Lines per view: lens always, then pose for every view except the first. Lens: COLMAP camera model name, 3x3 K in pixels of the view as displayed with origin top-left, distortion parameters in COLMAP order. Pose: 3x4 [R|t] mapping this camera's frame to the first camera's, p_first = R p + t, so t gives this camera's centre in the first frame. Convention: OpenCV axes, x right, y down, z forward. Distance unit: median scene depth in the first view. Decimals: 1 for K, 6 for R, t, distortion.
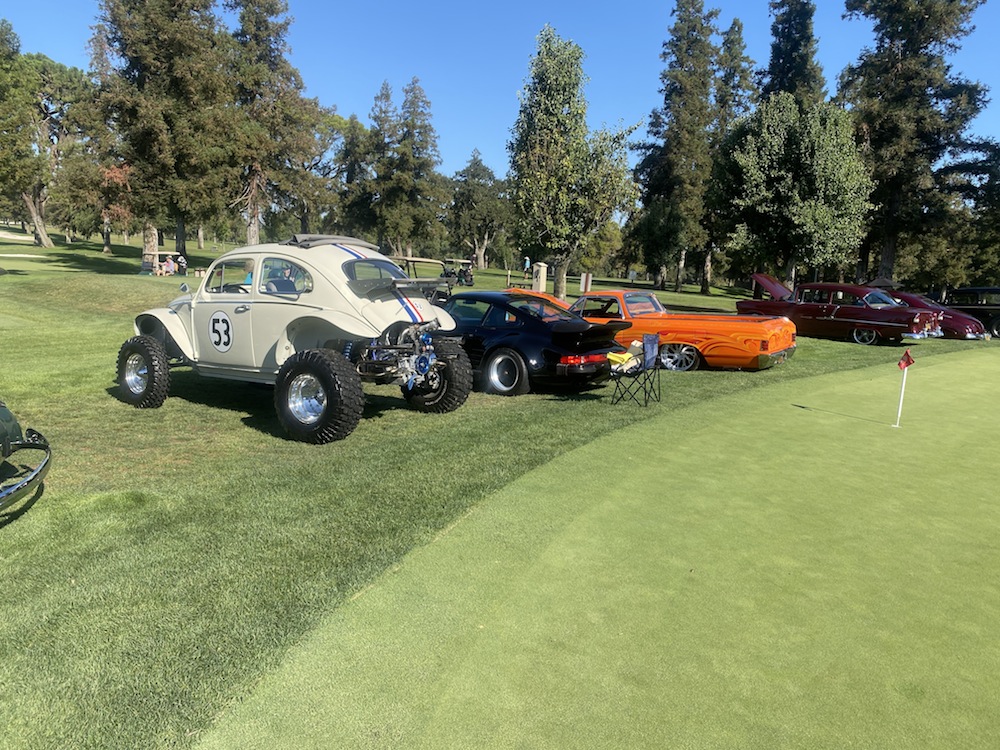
lens RADIAL K [[771.6, 0, 498.8], [0, 771.6, 368.7], [0, 0, 1]] dist [0.004710, -0.003639]
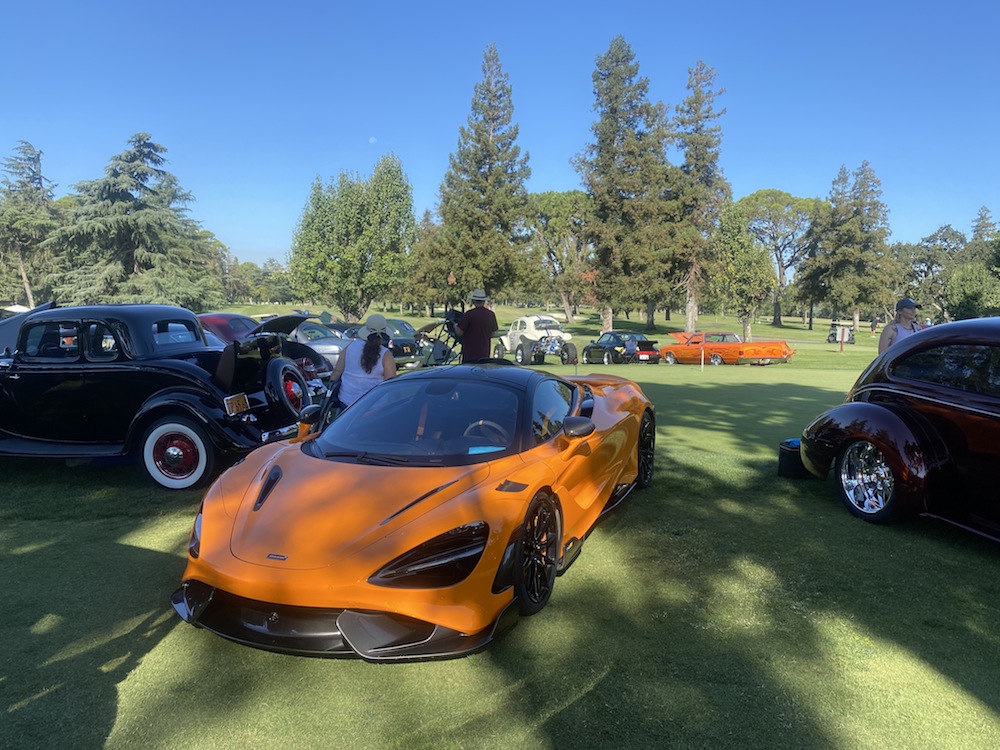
lens RADIAL K [[771.6, 0, 500.8], [0, 771.6, 375.9], [0, 0, 1]] dist [0.004710, -0.003639]
pose [[0.791770, 0.010106, -0.610735, 0.254067], [-0.060589, 0.996231, -0.062063, 0.048026], [0.607807, 0.086144, 0.789399, -0.263542]]
